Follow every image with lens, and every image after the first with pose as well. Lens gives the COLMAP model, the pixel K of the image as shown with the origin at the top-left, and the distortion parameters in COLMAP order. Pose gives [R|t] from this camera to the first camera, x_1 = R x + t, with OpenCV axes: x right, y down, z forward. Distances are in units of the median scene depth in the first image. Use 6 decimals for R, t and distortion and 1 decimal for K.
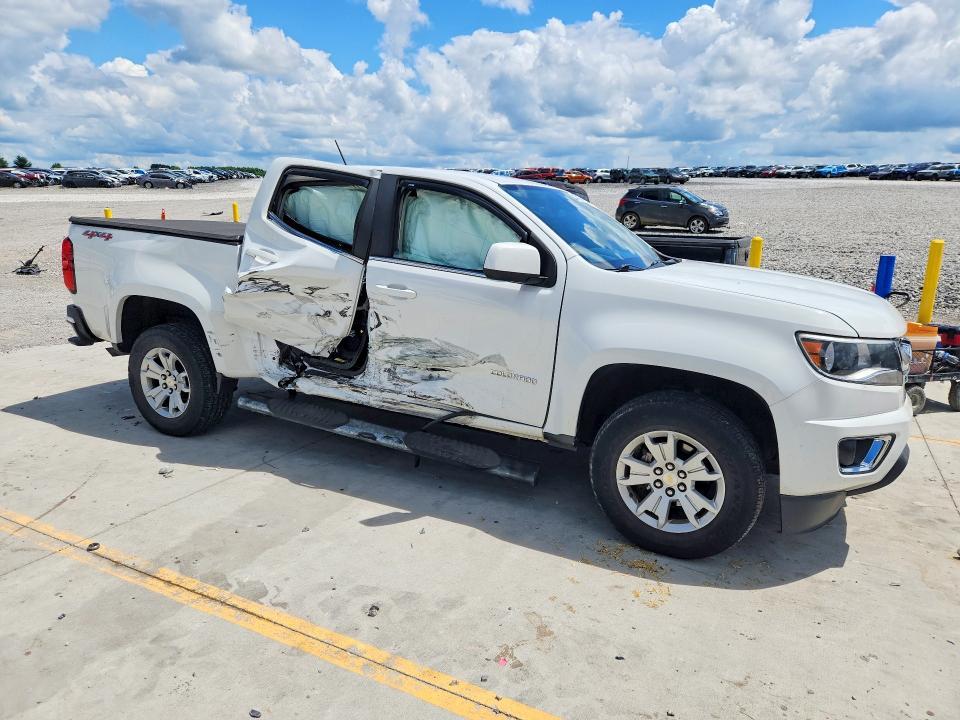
lens RADIAL K [[663.6, 0, 496.0], [0, 663.6, 372.5], [0, 0, 1]] dist [0.037257, -0.002055]
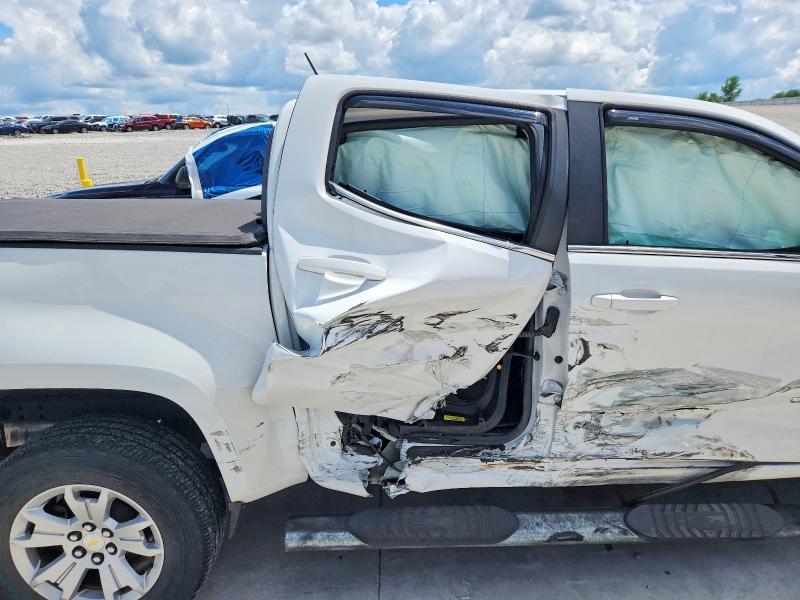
lens RADIAL K [[553.0, 0, 413.3], [0, 553.0, 310.4], [0, 0, 1]] dist [0.037257, -0.002055]
pose [[0.870708, -0.176422, 0.459066, -0.500707], [0.157789, 0.984308, 0.078999, -0.167662], [-0.465800, 0.003651, 0.884883, 0.595615]]
